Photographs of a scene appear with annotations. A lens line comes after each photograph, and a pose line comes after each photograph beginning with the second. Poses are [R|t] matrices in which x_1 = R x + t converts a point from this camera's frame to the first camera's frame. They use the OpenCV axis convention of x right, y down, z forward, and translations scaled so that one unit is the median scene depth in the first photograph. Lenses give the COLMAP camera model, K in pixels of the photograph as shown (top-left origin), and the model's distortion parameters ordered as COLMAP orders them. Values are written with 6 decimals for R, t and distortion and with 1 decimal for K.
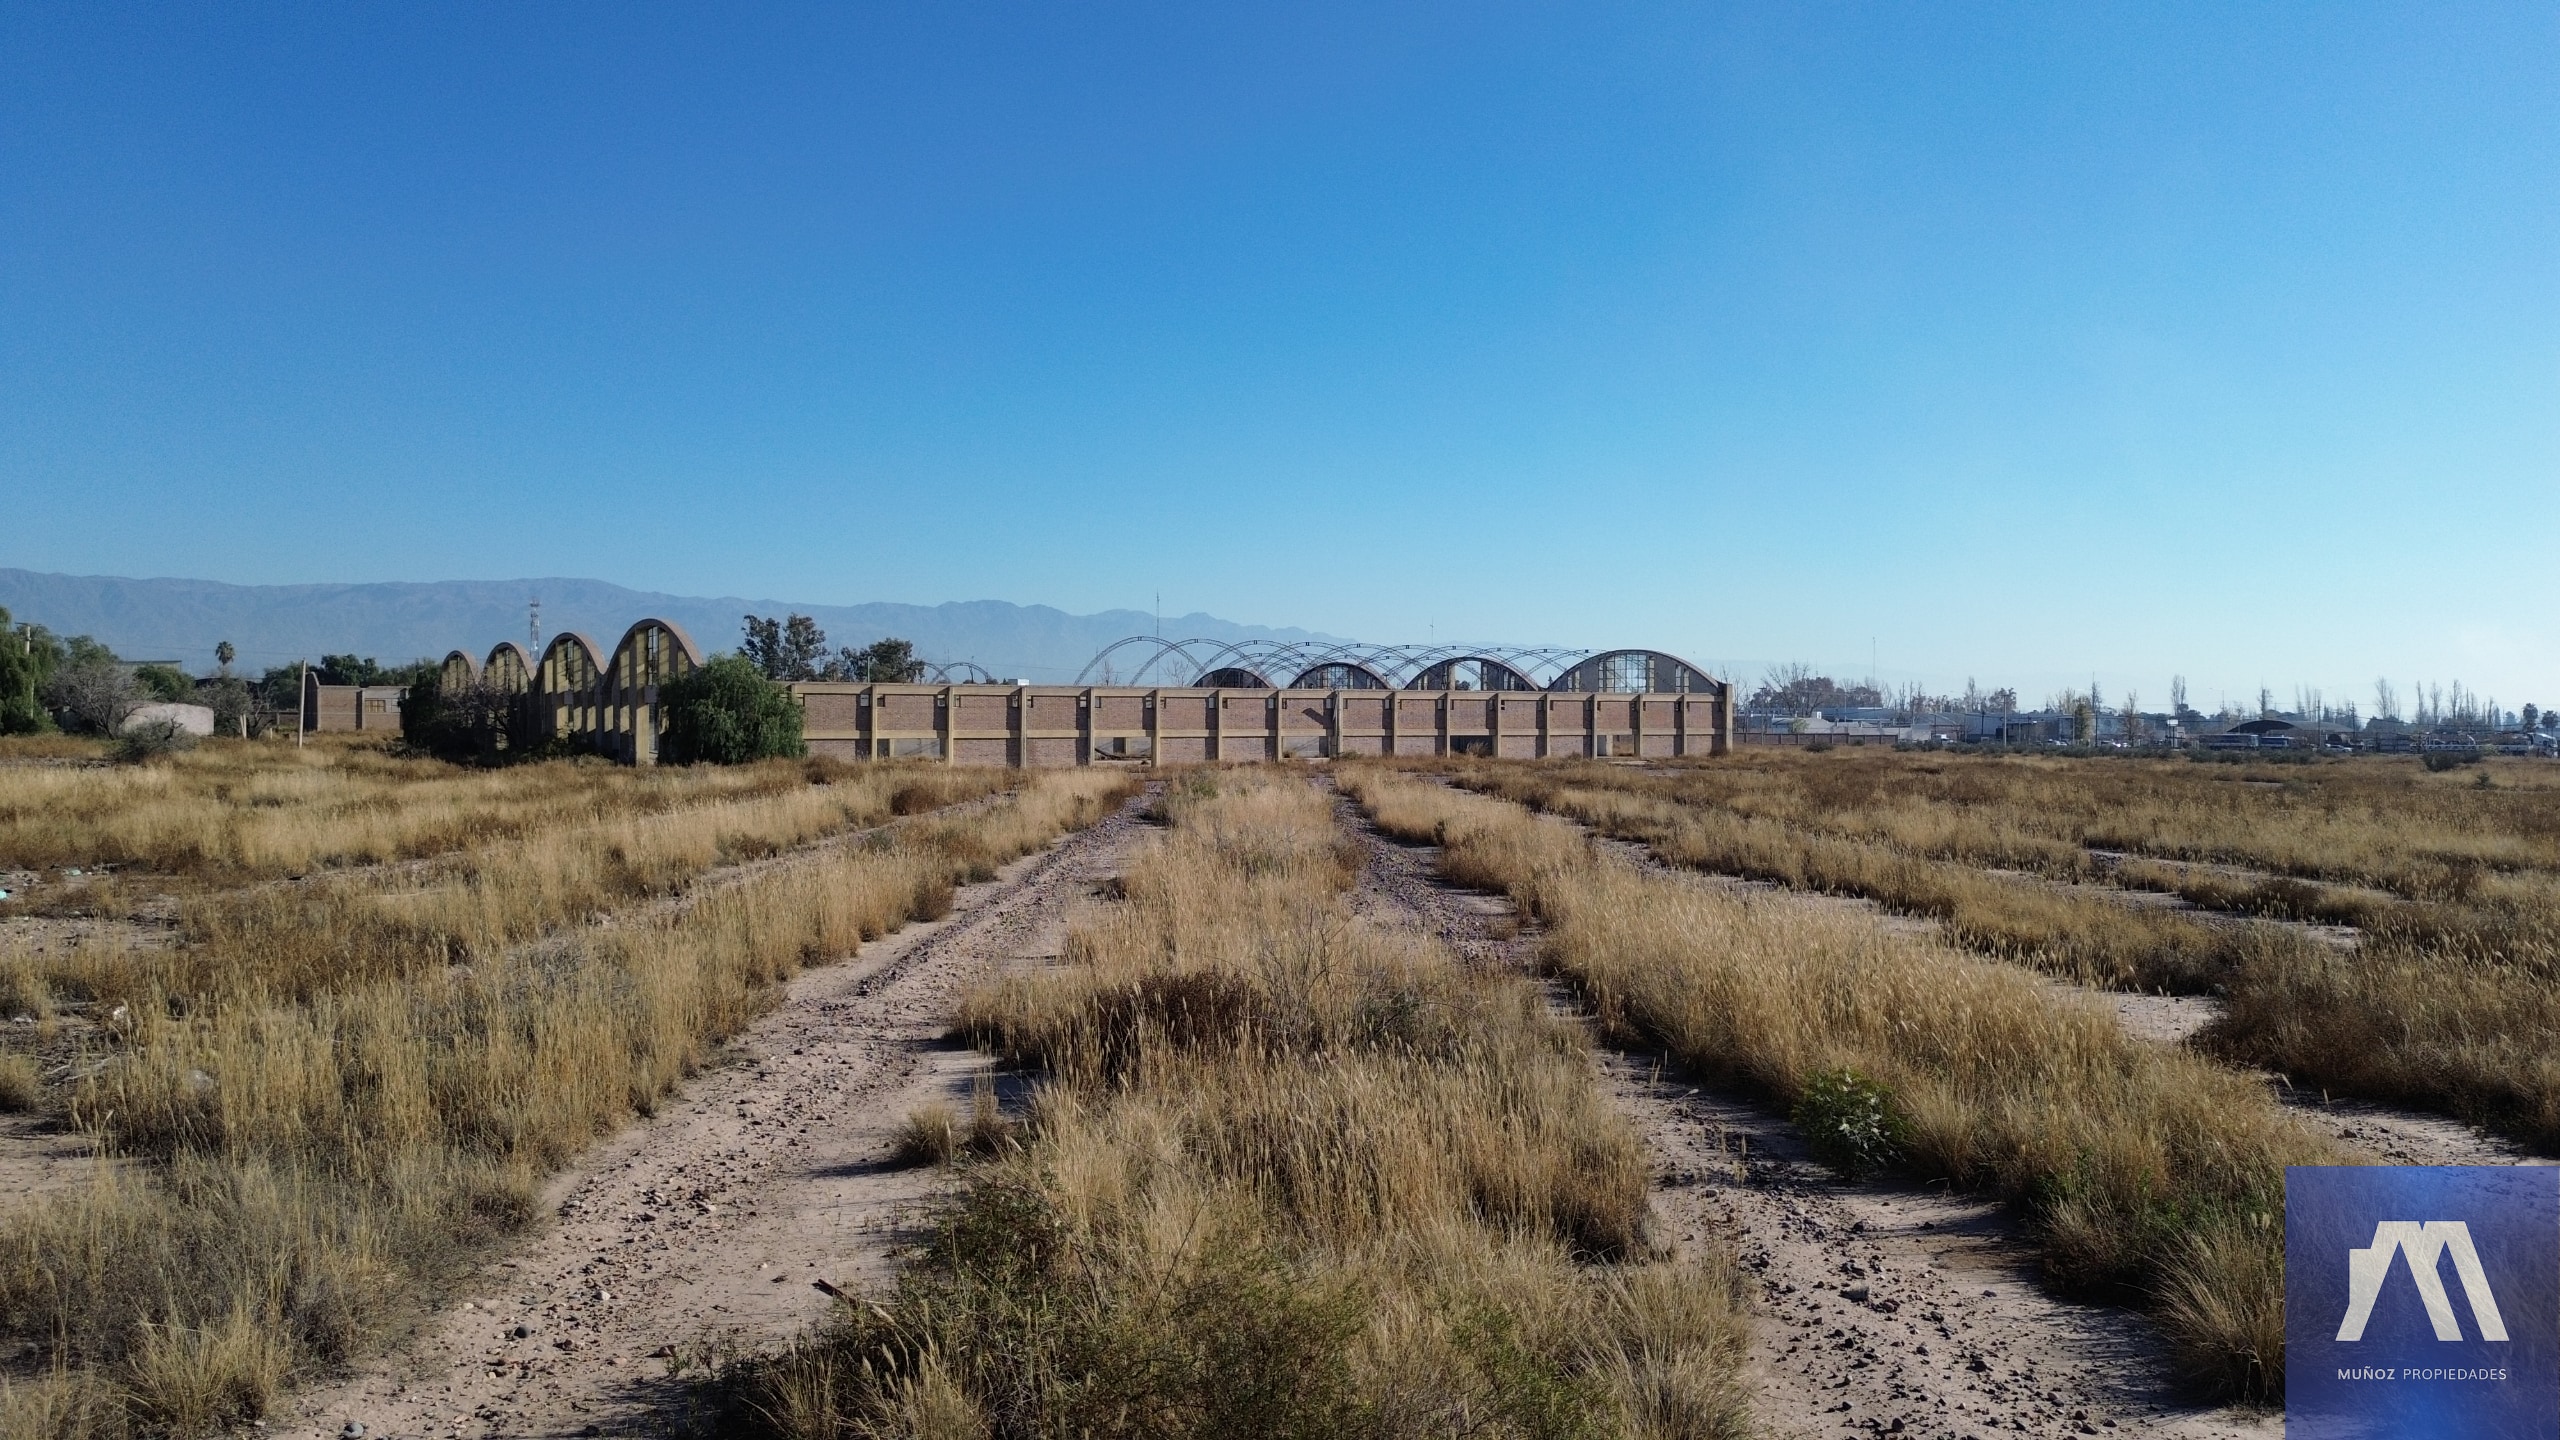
lens RADIAL K [[1801.3, 0, 1275.1], [0, 1801.3, 720.1], [0, 0, 1]] dist [0.071997, -0.070697]
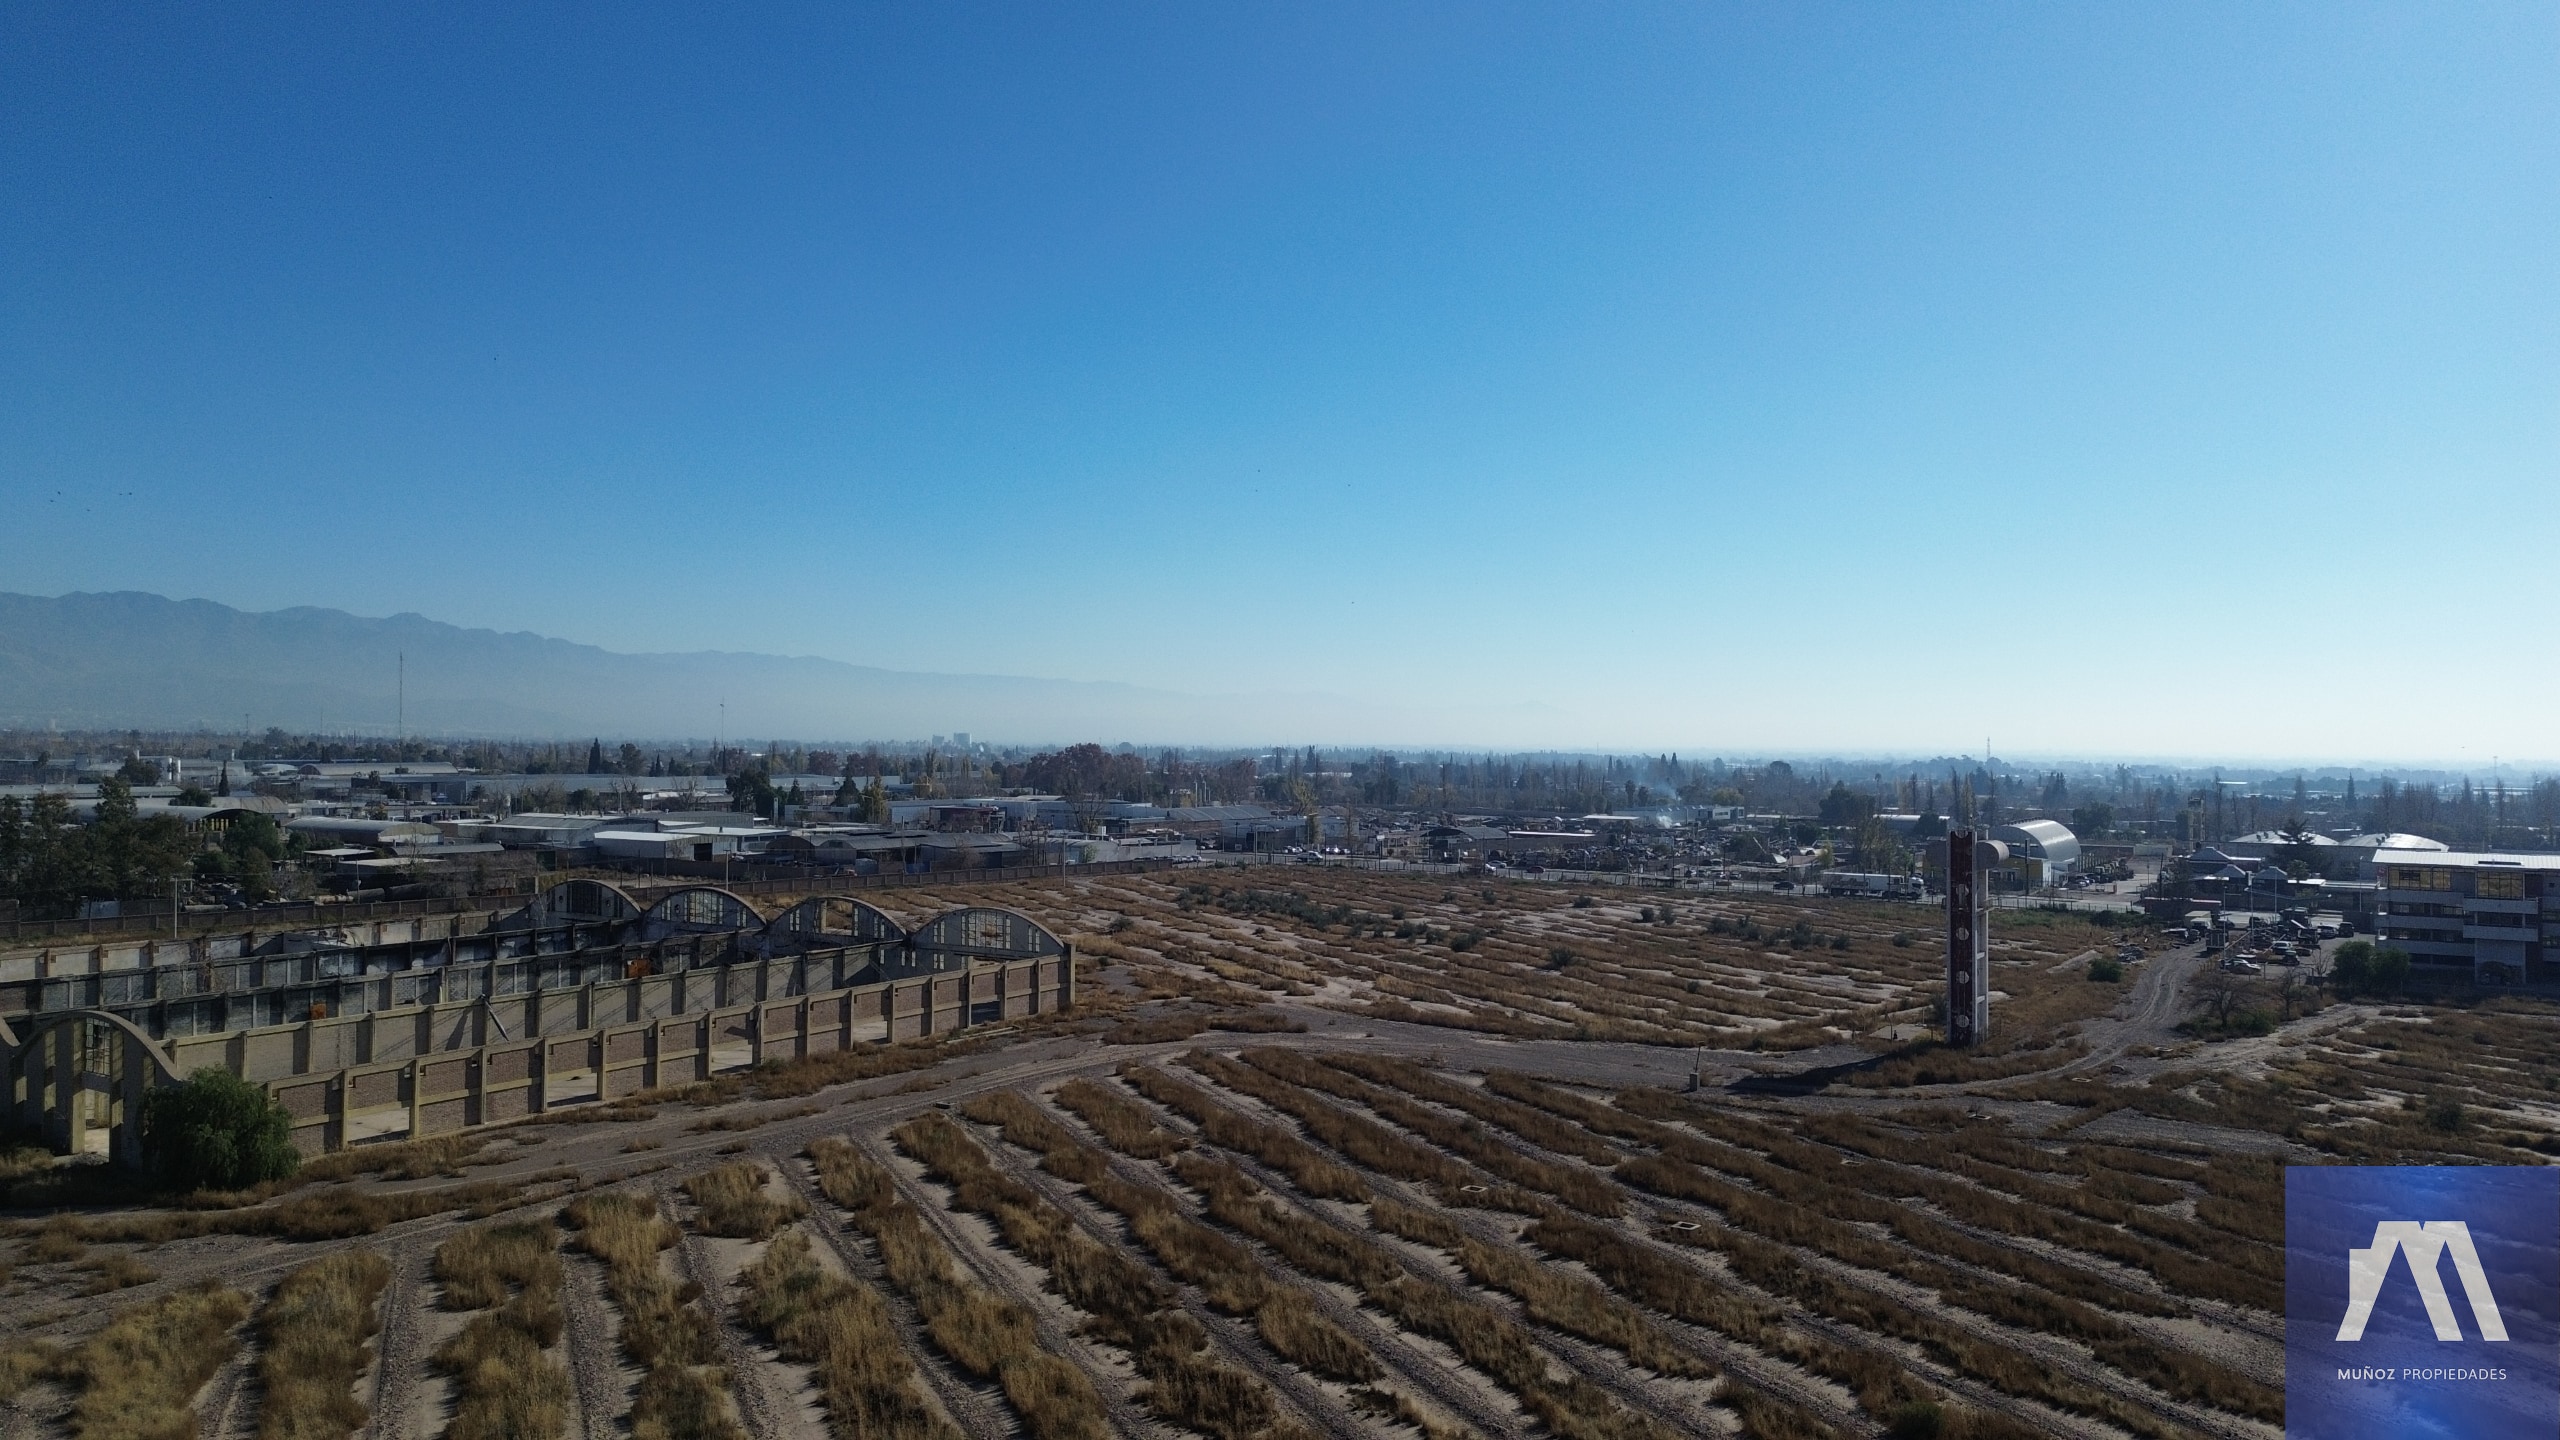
lens RADIAL K [[1798.4, 0, 1275.8], [0, 1798.4, 712.5], [0, 0, 1]] dist [0.075200, -0.068406]
pose [[0.920229, 0.008465, 0.391289, -0.101348], [-0.003426, 0.999902, -0.013574, -0.162733], [-0.391366, 0.011151, 0.920168, -0.179148]]
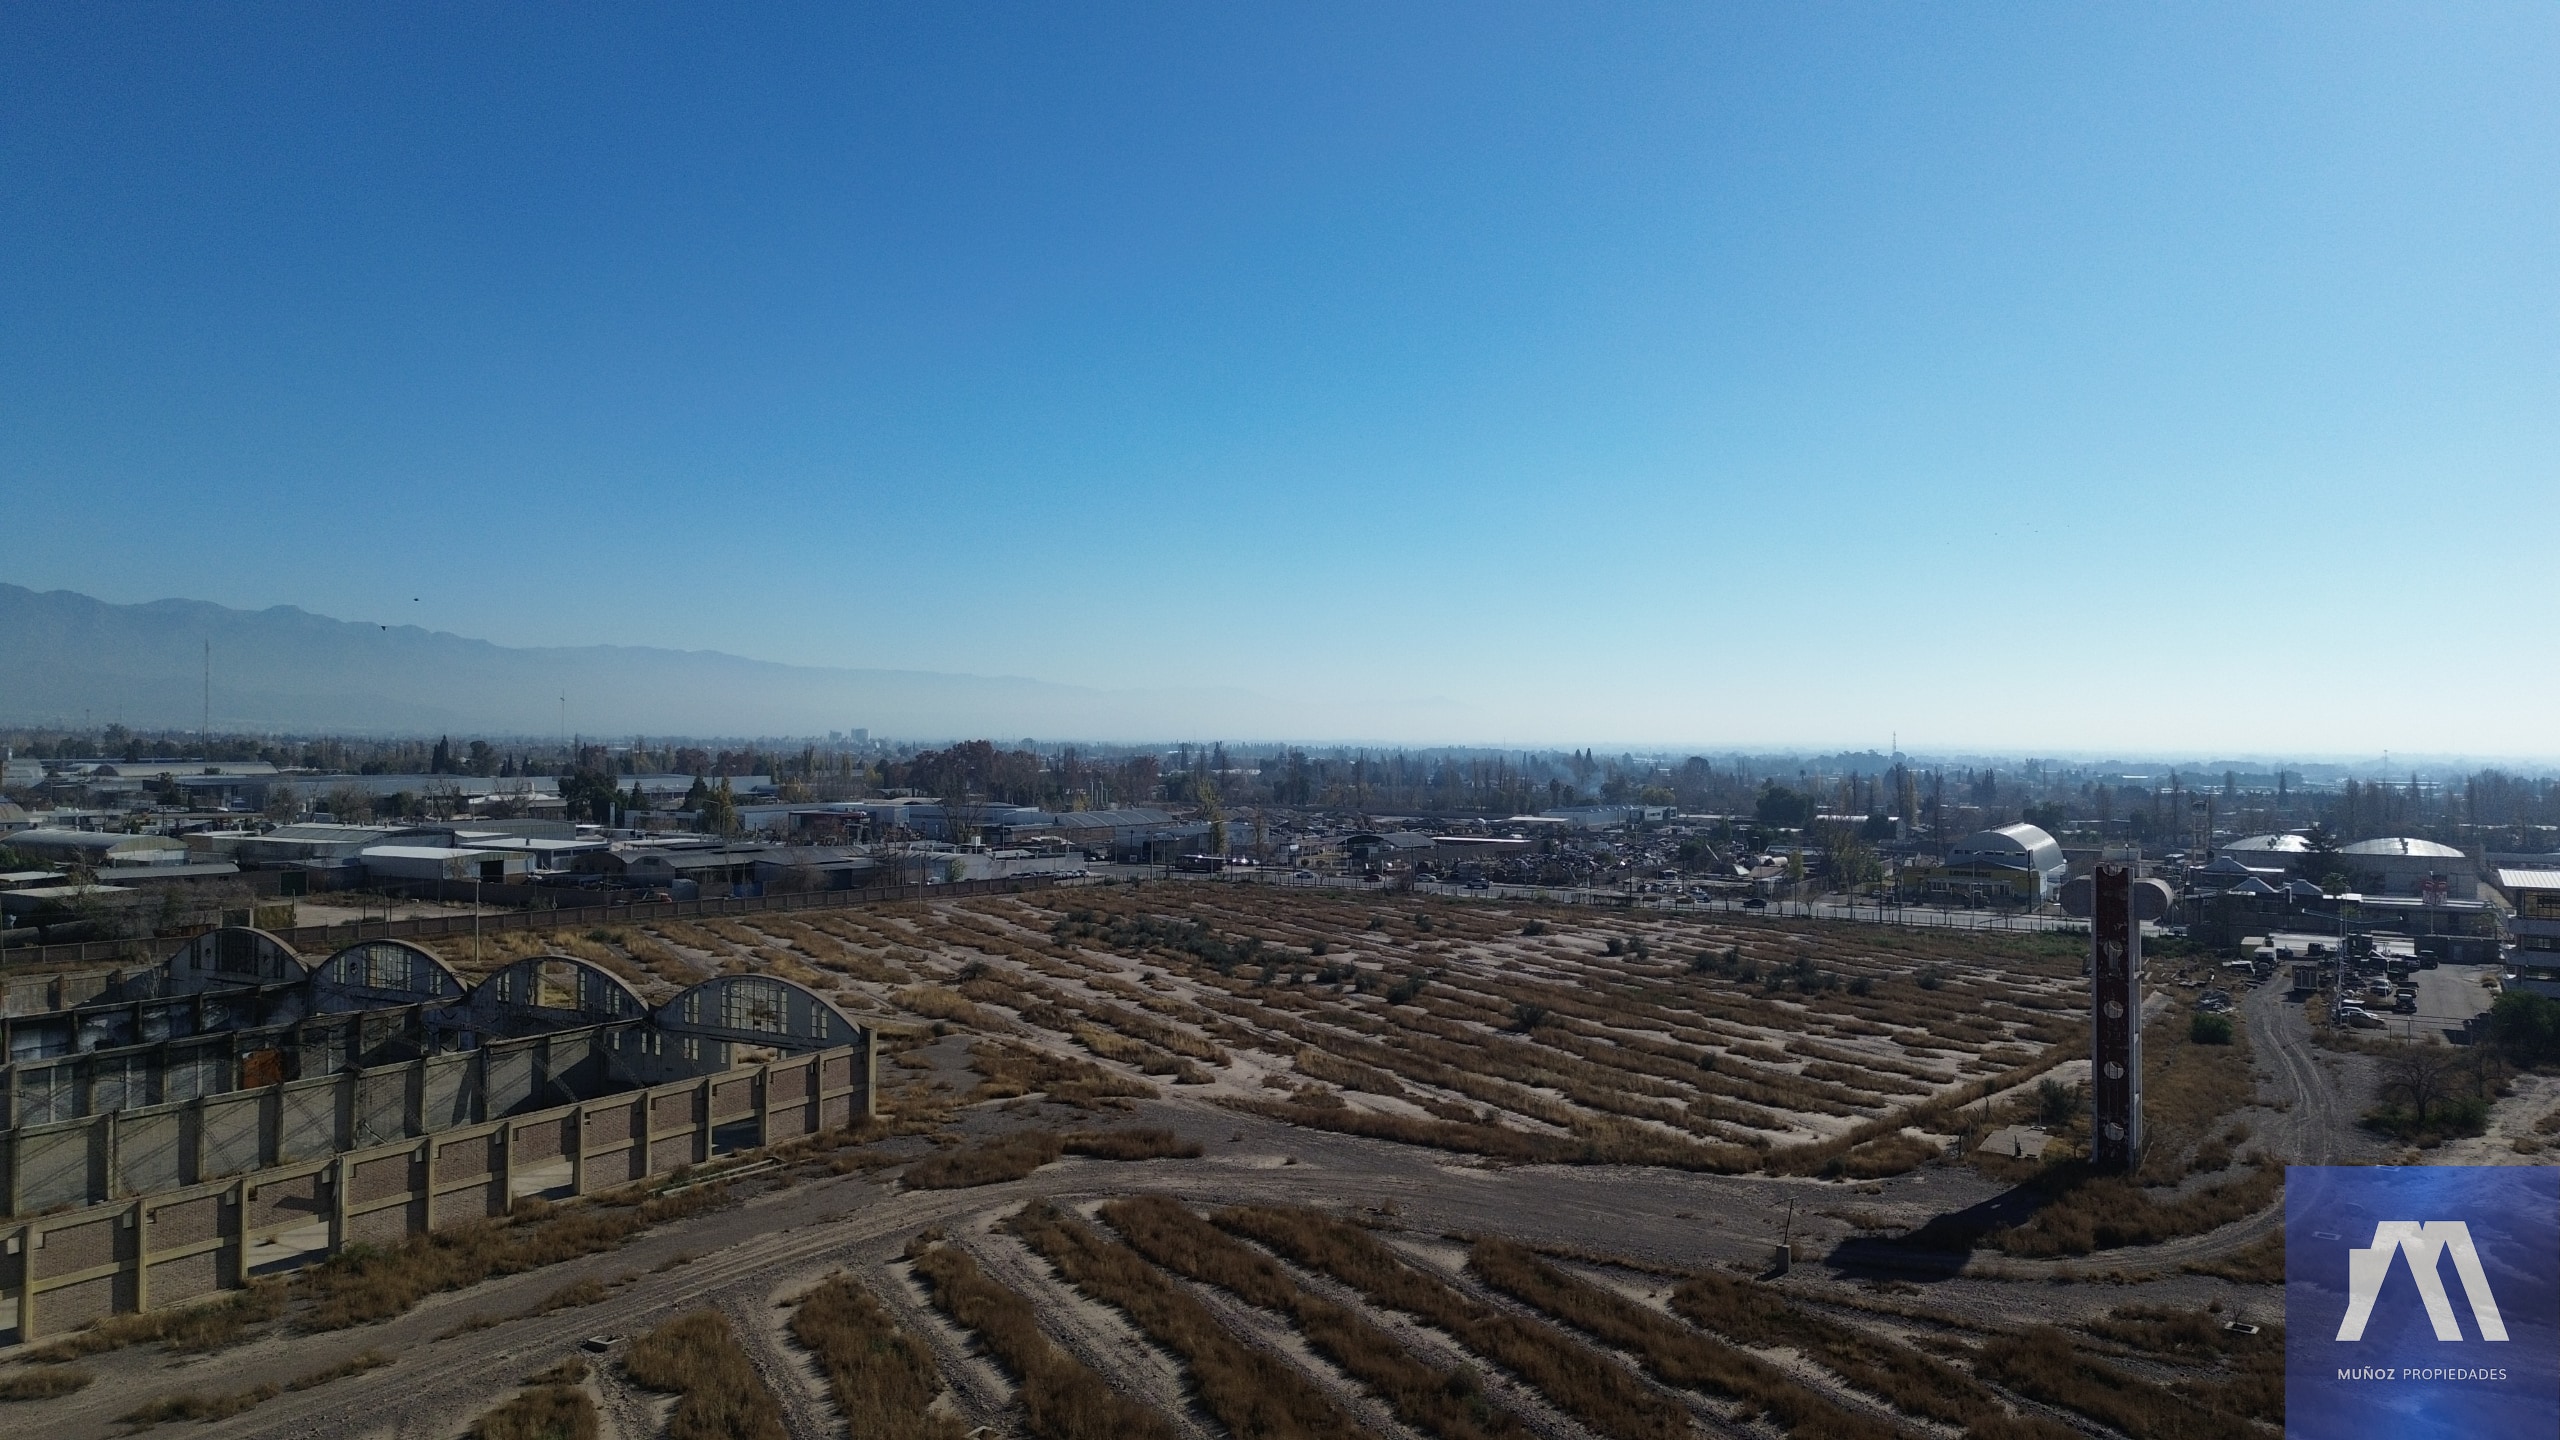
lens RADIAL K [[1801.3, 0, 1275.1], [0, 1801.3, 720.1], [0, 0, 1]] dist [0.071997, -0.070697]
pose [[0.899248, 0.004934, 0.437411, 0.043519], [-0.002184, 0.999975, -0.006791, -0.164953], [-0.437434, 0.005151, 0.899236, 0.131093]]
